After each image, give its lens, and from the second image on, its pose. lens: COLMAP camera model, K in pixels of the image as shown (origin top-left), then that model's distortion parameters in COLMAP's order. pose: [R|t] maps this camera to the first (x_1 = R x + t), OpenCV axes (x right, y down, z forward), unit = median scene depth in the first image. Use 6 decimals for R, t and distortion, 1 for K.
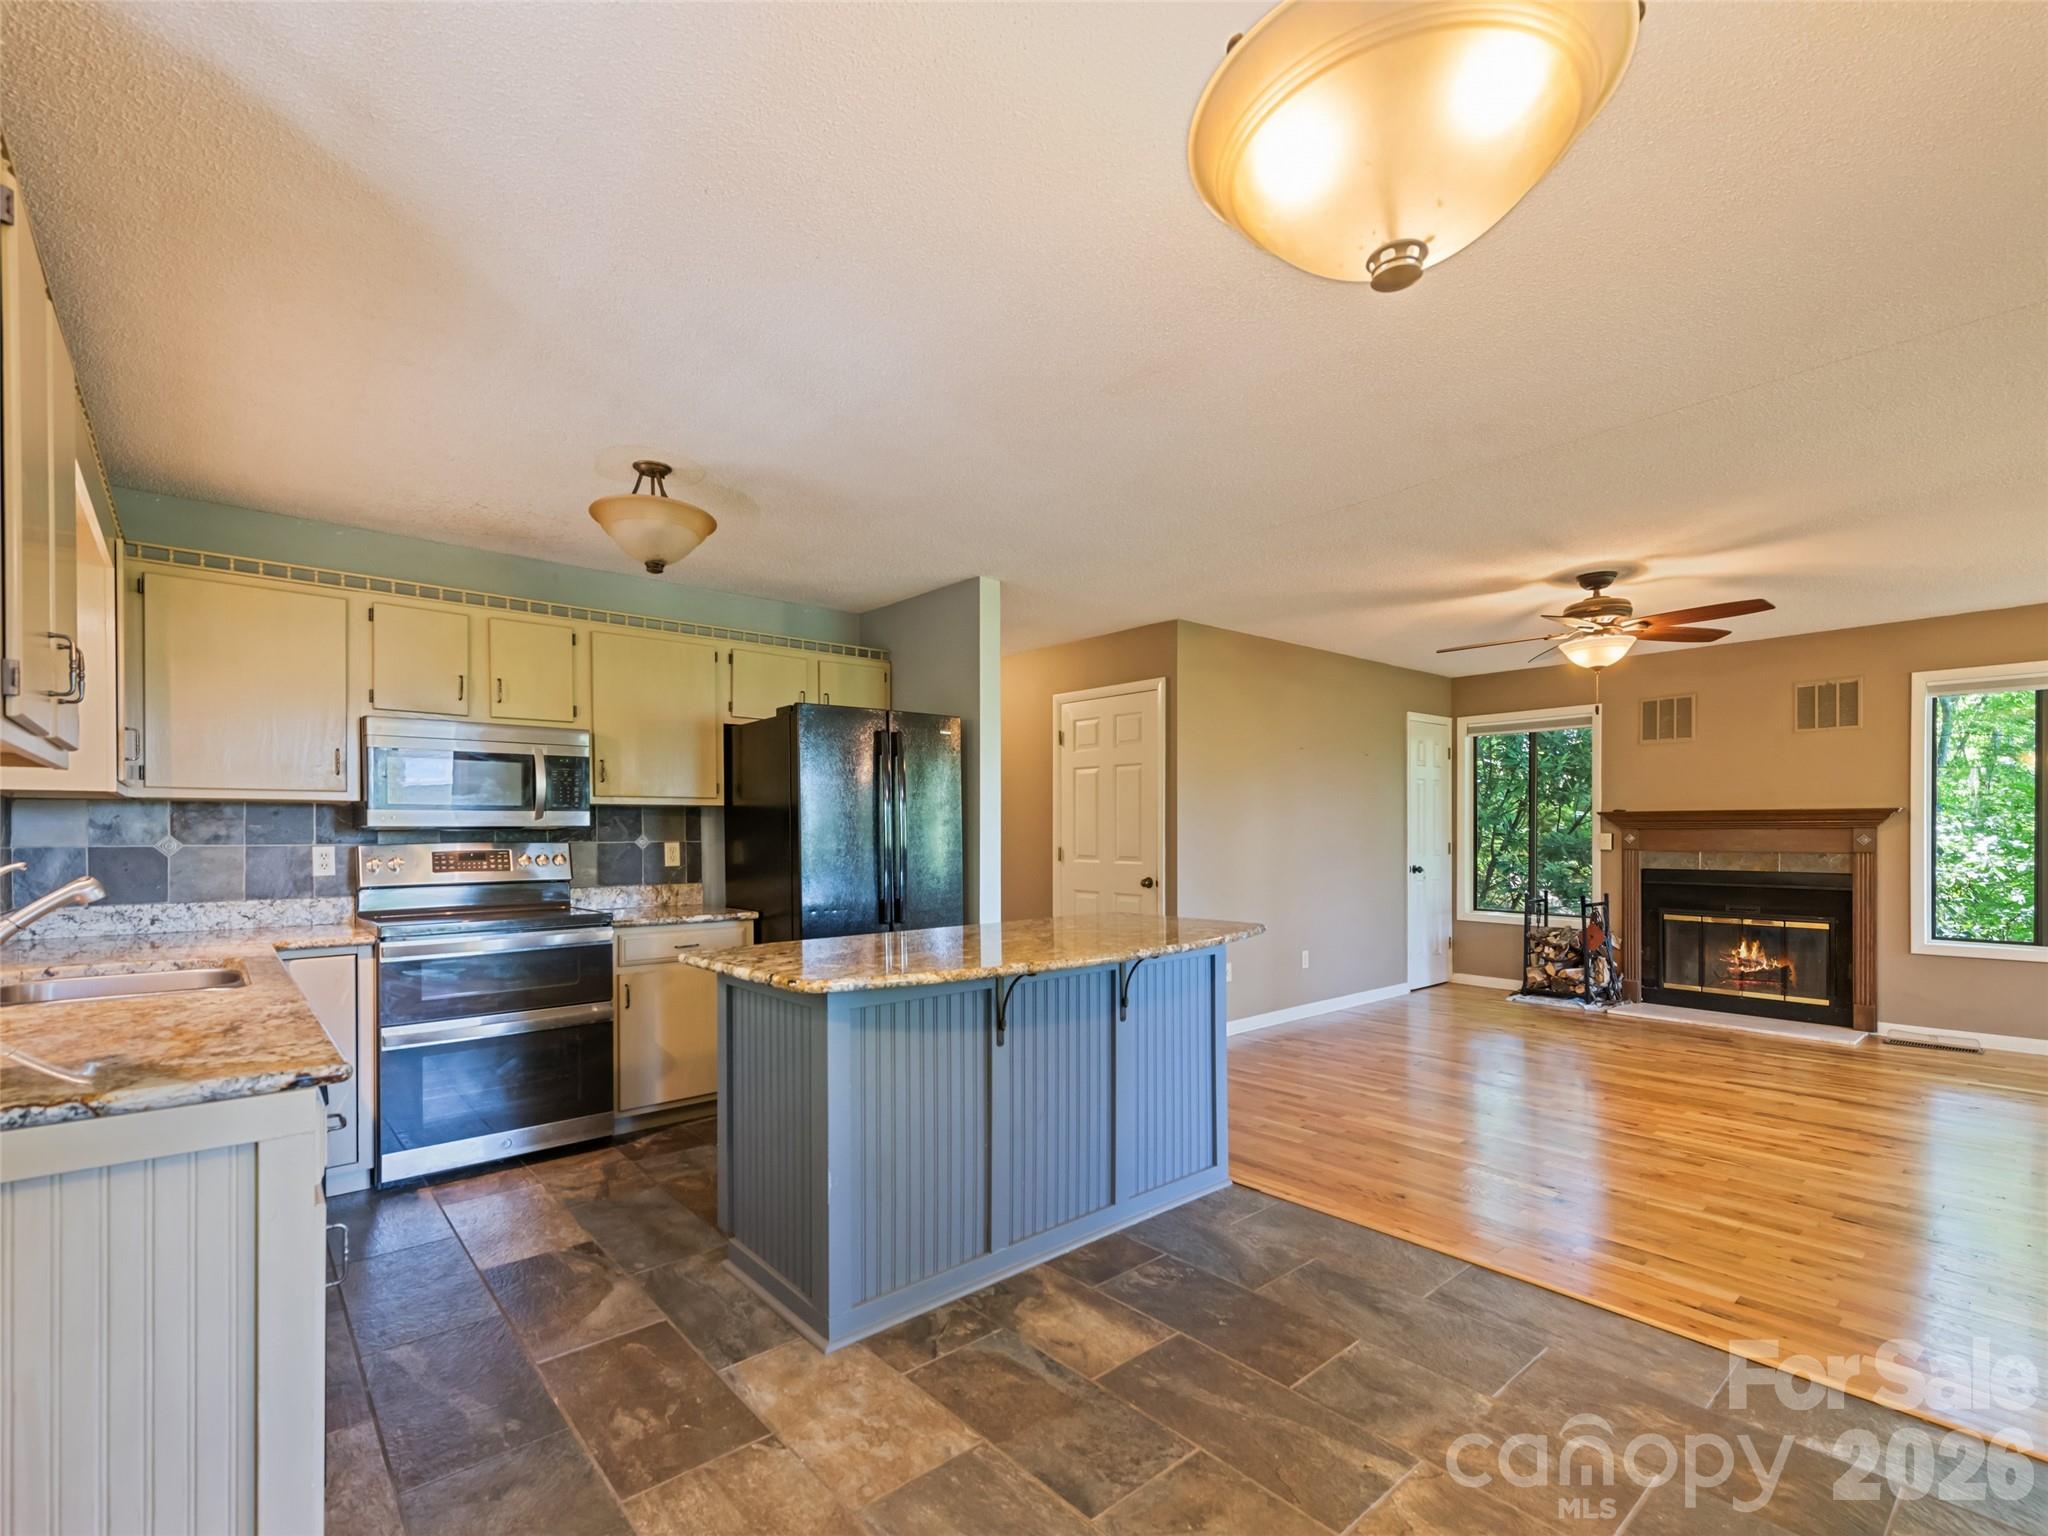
lens RADIAL K [[911.7, 0, 1018.6], [0, 911.7, 837.7], [0, 0, 1]] dist [0.006866, -0.001881]
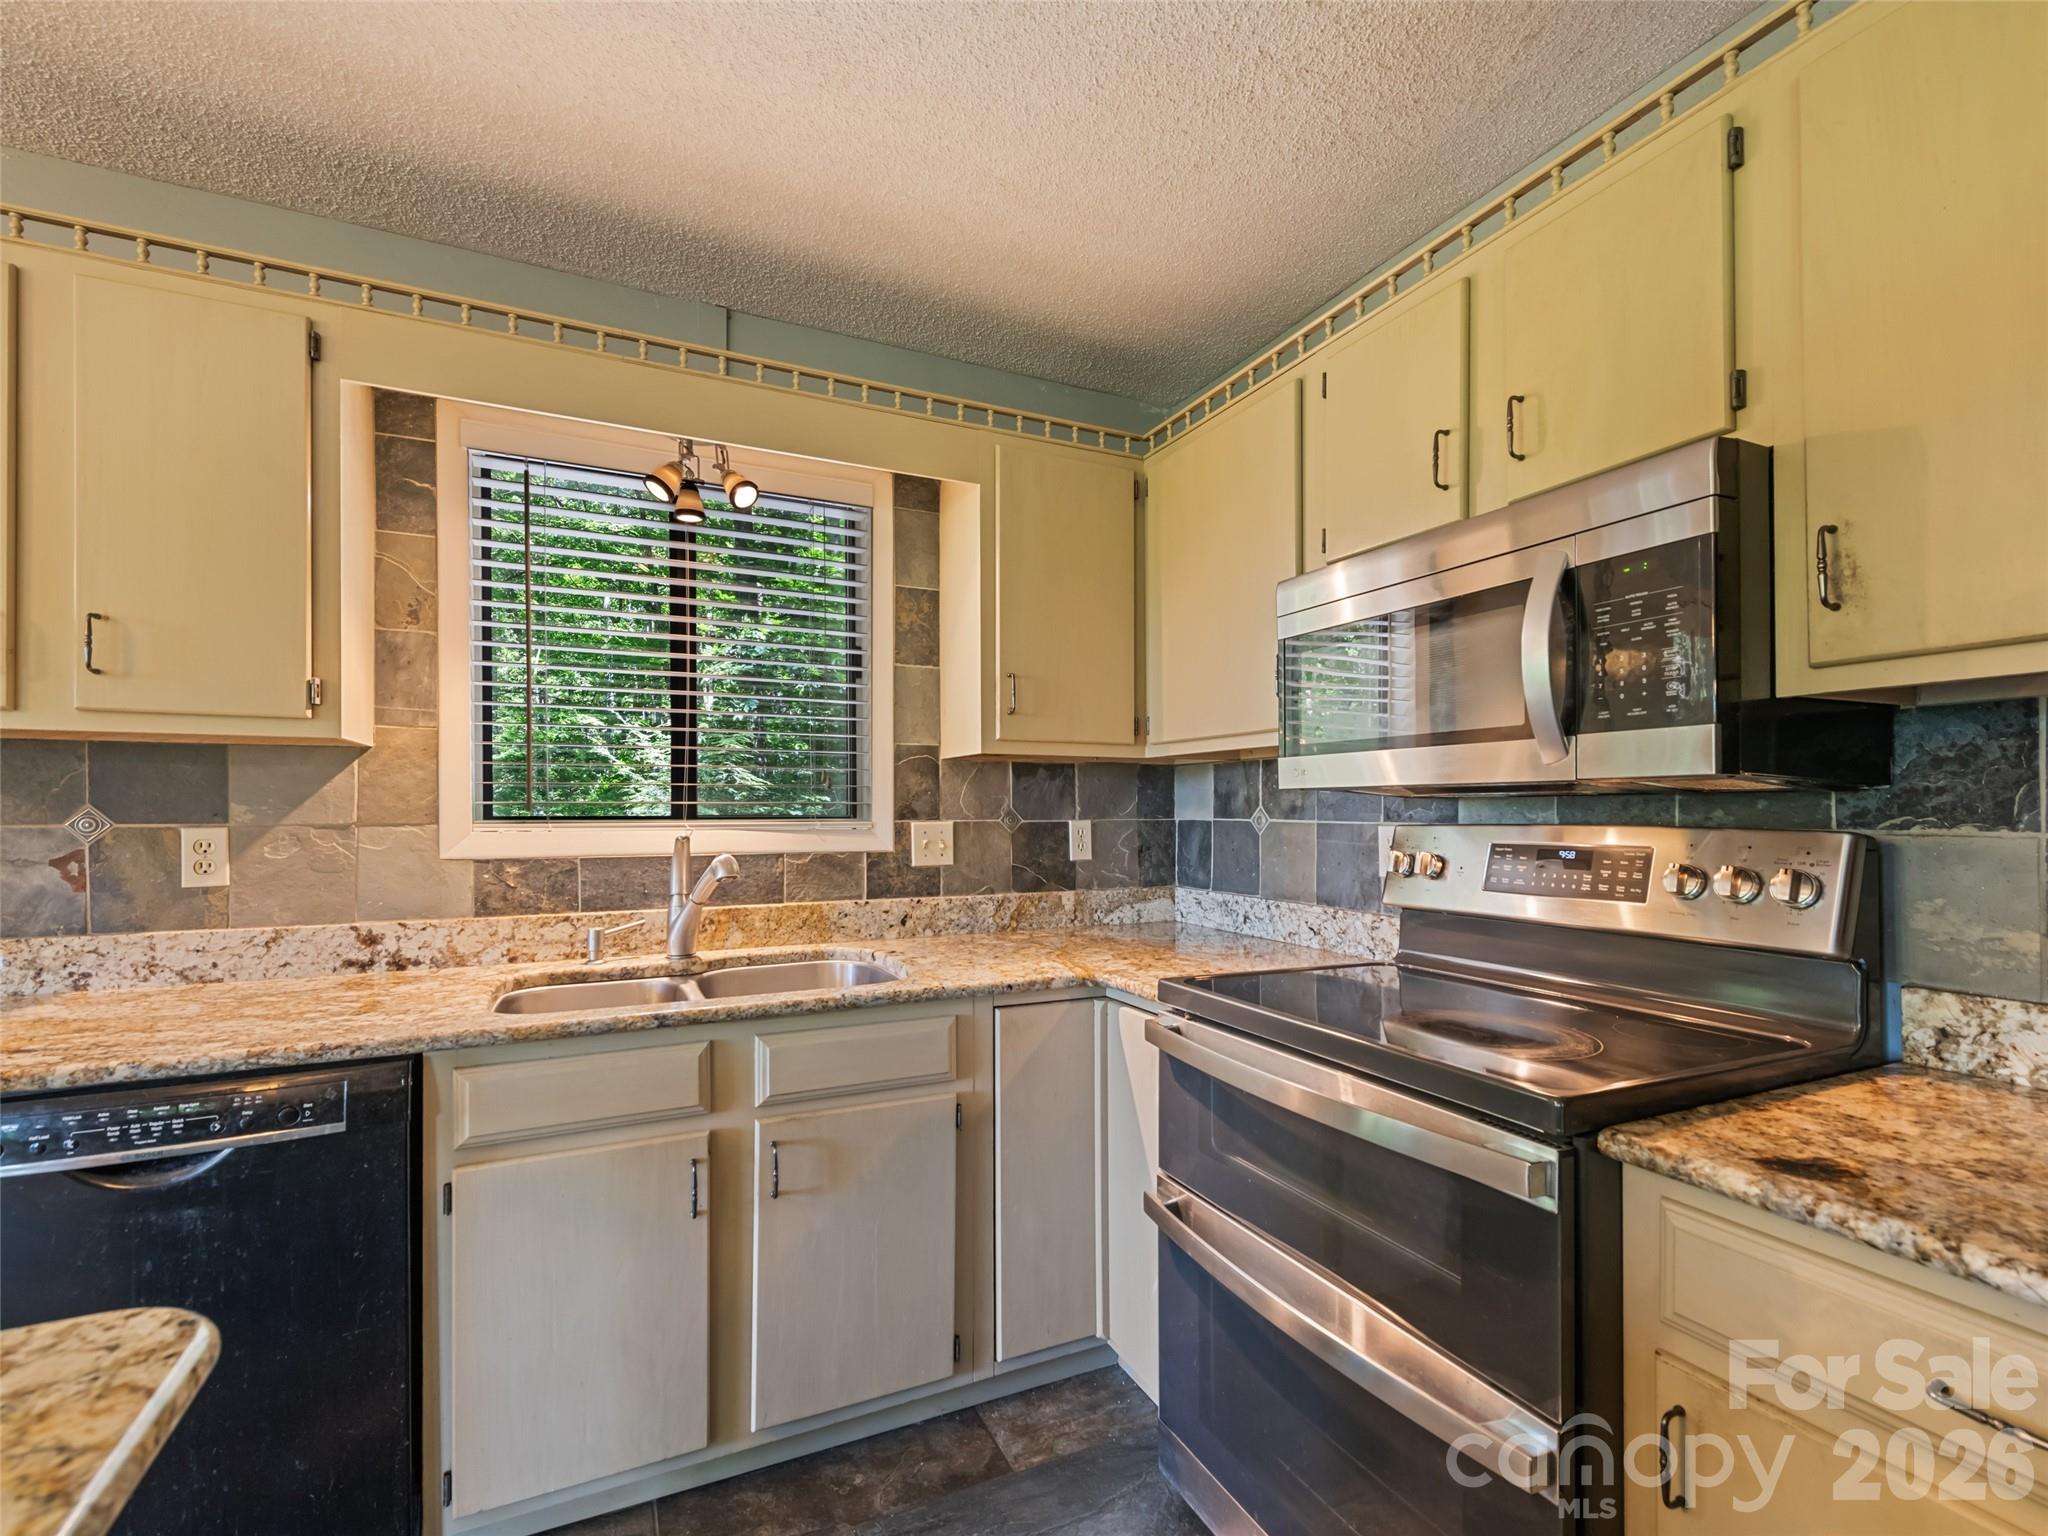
lens RADIAL K [[911.7, 0, 1035.9], [0, 911.7, 802.3], [0, 0, 1]] dist [0.006866, -0.001881]
pose [[-0.243937, -0.001008, -0.969790, -0.102977], [-0.002348, 0.999997, -0.000449, -0.002796], [0.969788, 0.002167, -0.243939, 0.614891]]
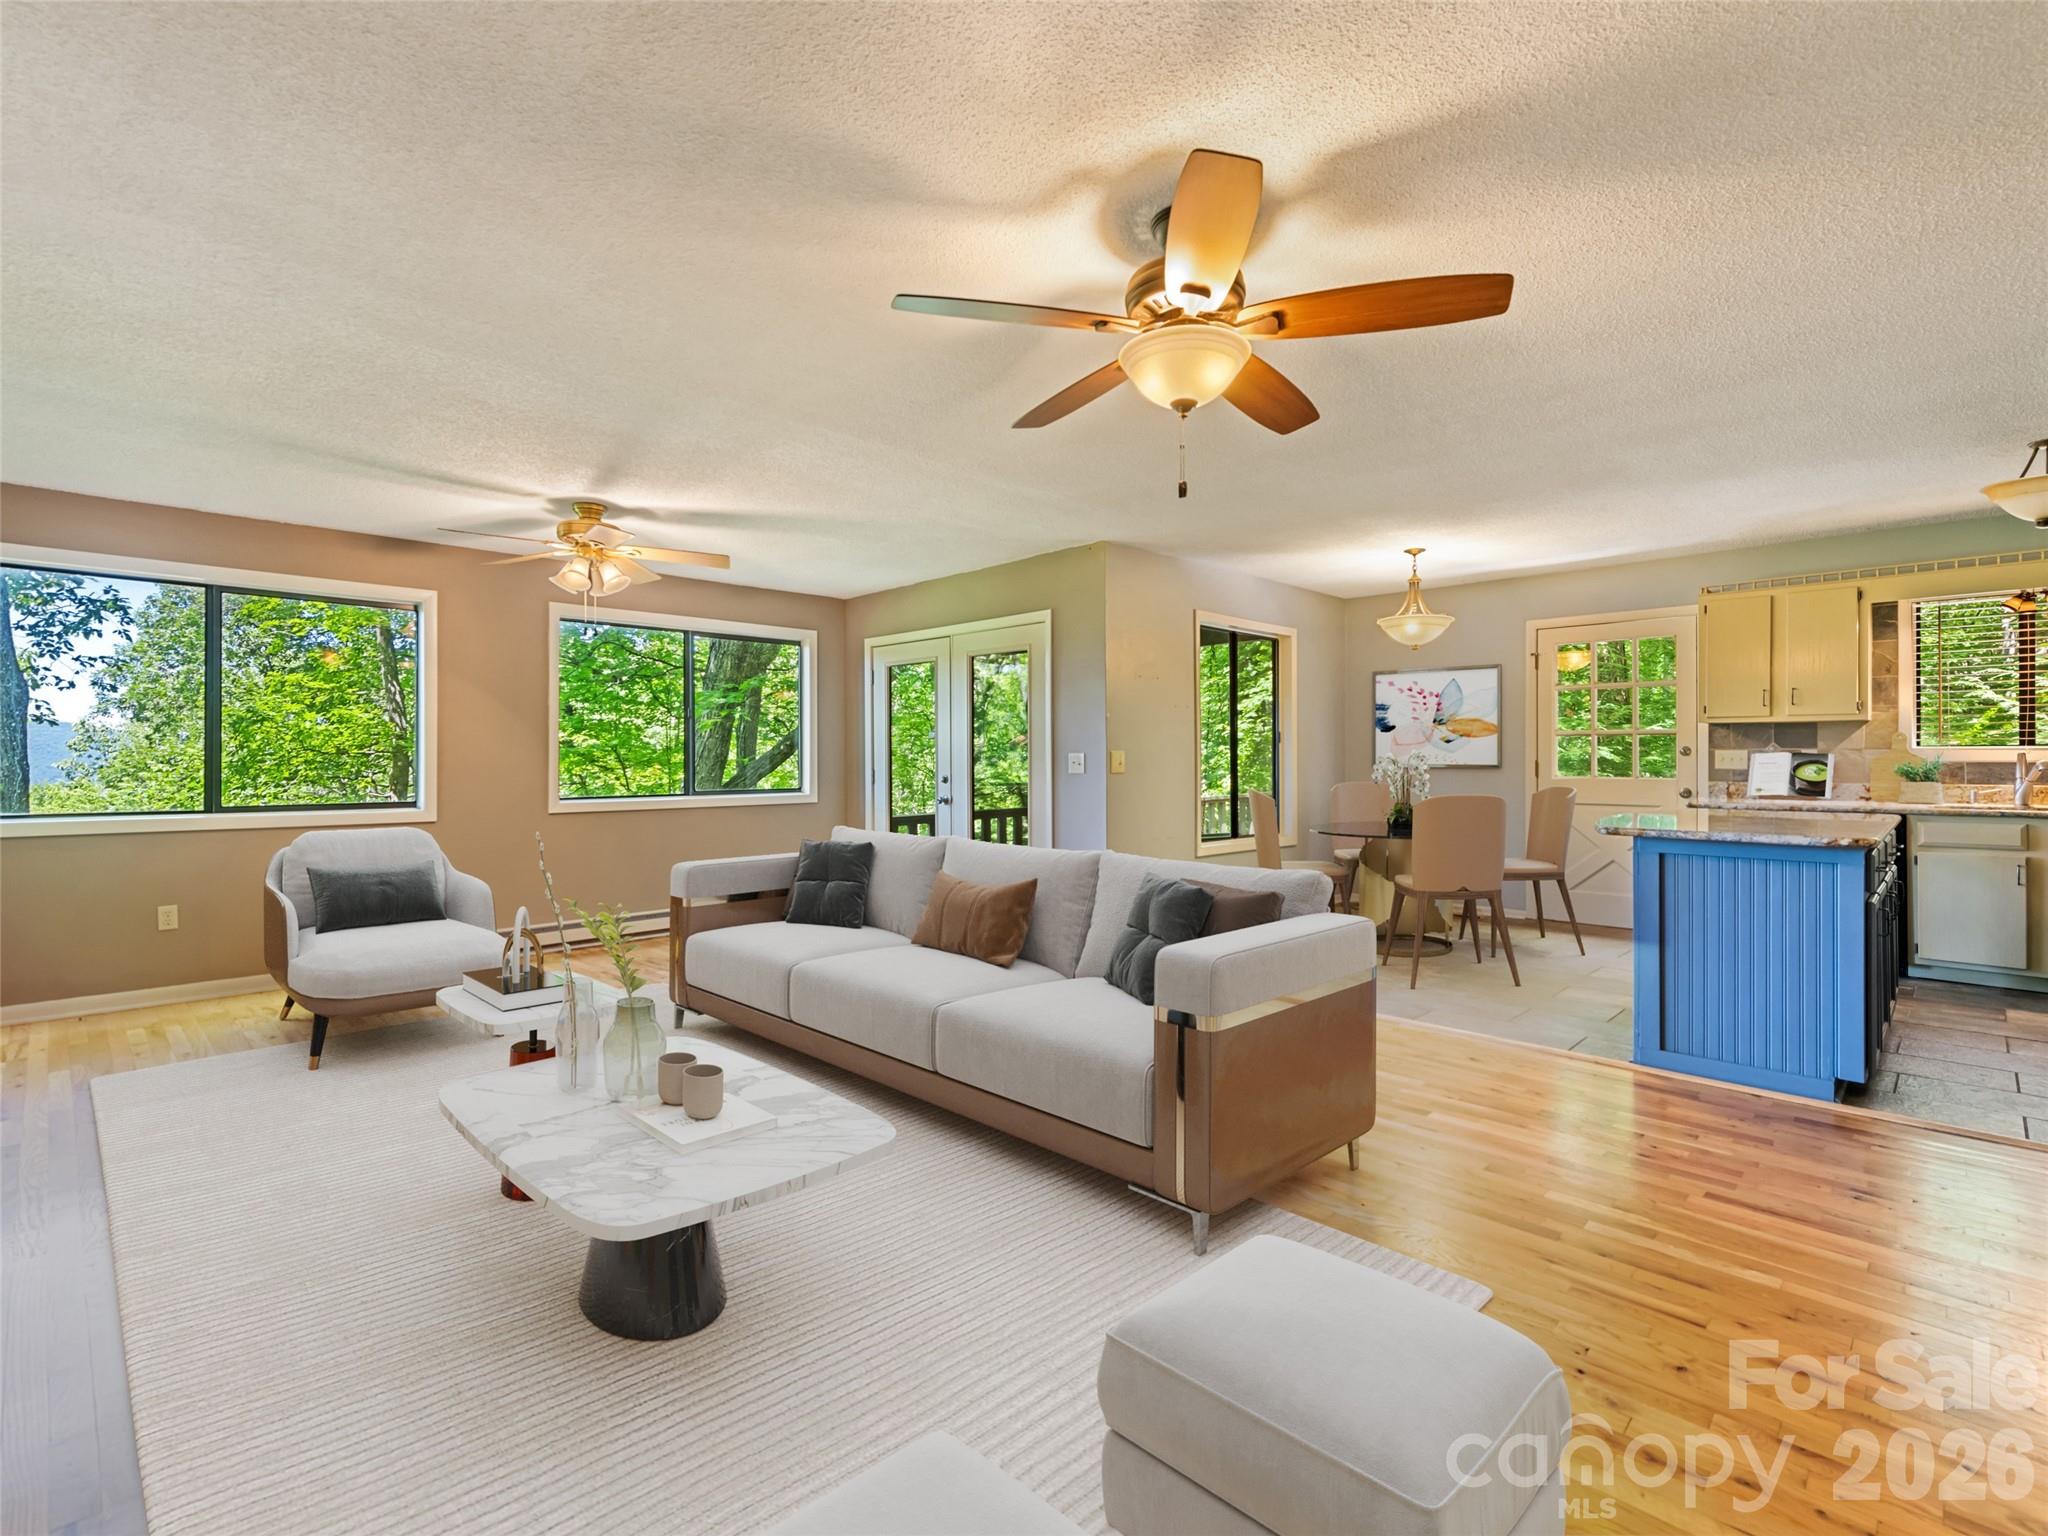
lens RADIAL K [[944.2, 0, 1027.2], [0, 944.2, 762.5], [0, 0, 1]] dist [0.010658, -0.001664]
pose [[-0.996113, 0.010094, -0.087501, 0.607750], [0.008936, 0.999867, 0.013612, -0.000371], [0.087627, 0.012777, -0.996071, 1.216944]]
